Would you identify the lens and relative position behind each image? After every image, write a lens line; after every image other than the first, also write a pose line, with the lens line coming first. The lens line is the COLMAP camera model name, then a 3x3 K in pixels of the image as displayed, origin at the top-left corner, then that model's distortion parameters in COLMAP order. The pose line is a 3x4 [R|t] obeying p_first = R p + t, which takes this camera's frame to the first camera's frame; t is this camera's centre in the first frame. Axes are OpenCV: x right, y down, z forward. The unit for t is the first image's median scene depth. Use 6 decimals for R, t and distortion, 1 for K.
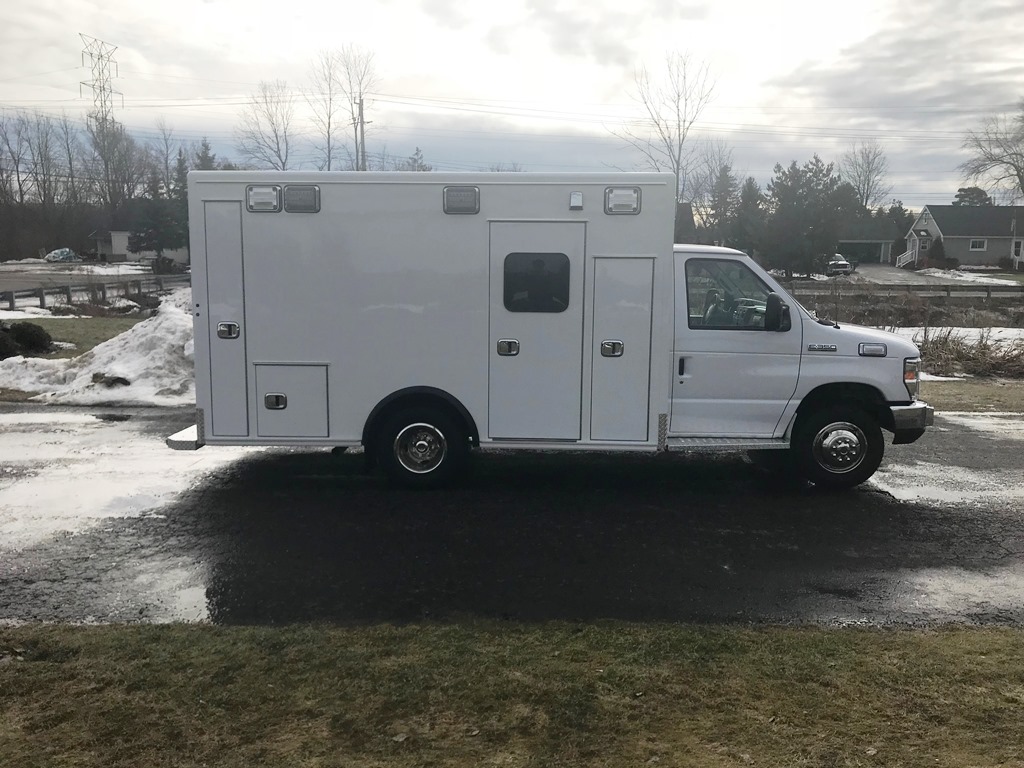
lens RADIAL K [[841.9, 0, 509.0], [0, 841.9, 382.0], [0, 0, 1]] dist [0.034235, -0.052235]
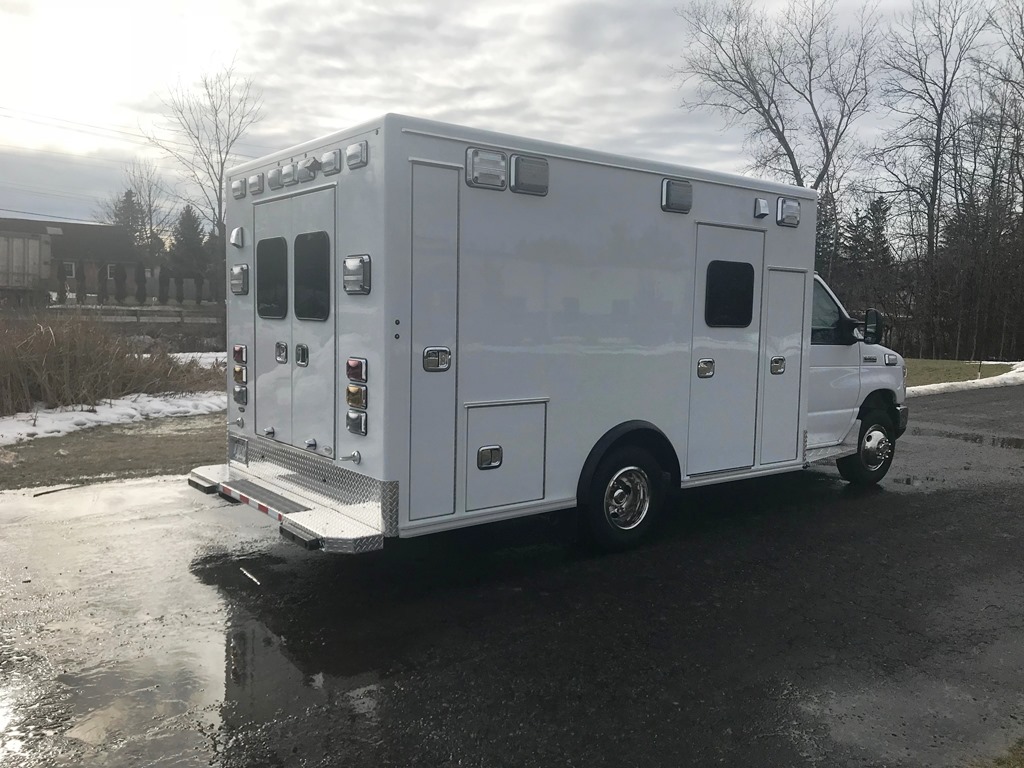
lens RADIAL K [[841.9, 0, 511.5], [0, 841.9, 386.2], [0, 0, 1]] dist [0.034235, -0.052235]
pose [[0.781245, -0.050260, 0.622198, -0.694563], [0.072756, 0.997291, -0.010794, -0.027736], [-0.619971, 0.053701, 0.782785, 0.434540]]
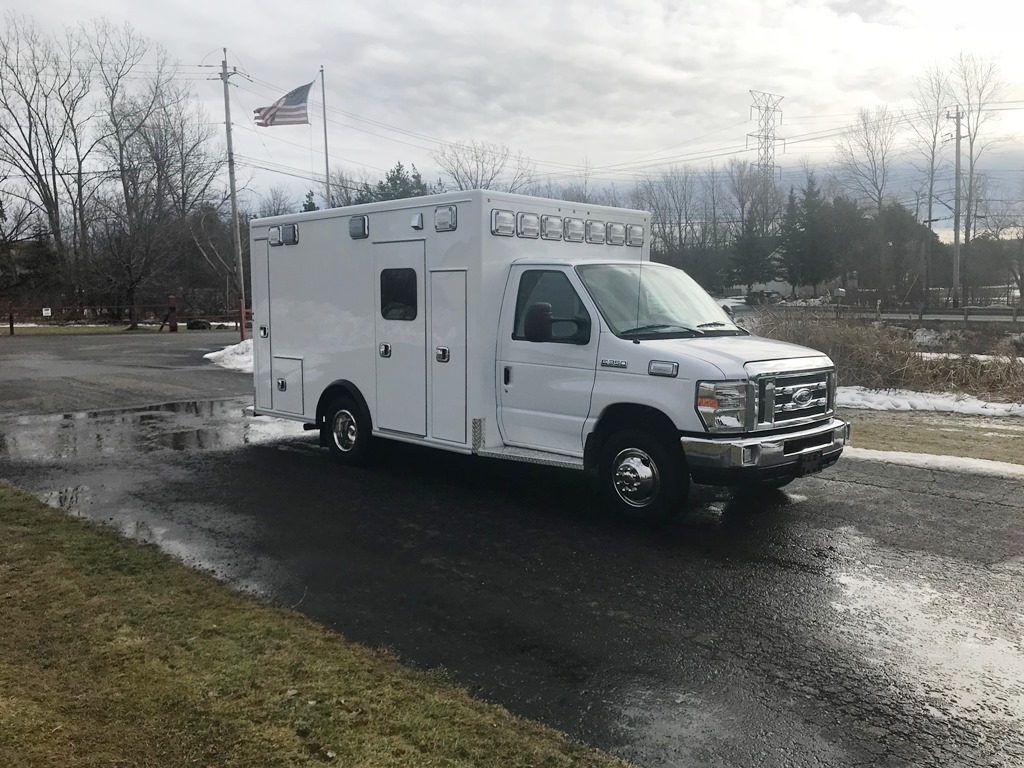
lens RADIAL K [[841.9, 0, 516.7], [0, 841.9, 386.6], [0, 0, 1]] dist [0.034235, -0.052235]
pose [[0.721823, 0.062660, -0.689235, 0.926092], [-0.087159, 0.996194, -0.000713, -0.005965], [0.686567, 0.060587, 0.724537, 0.277503]]
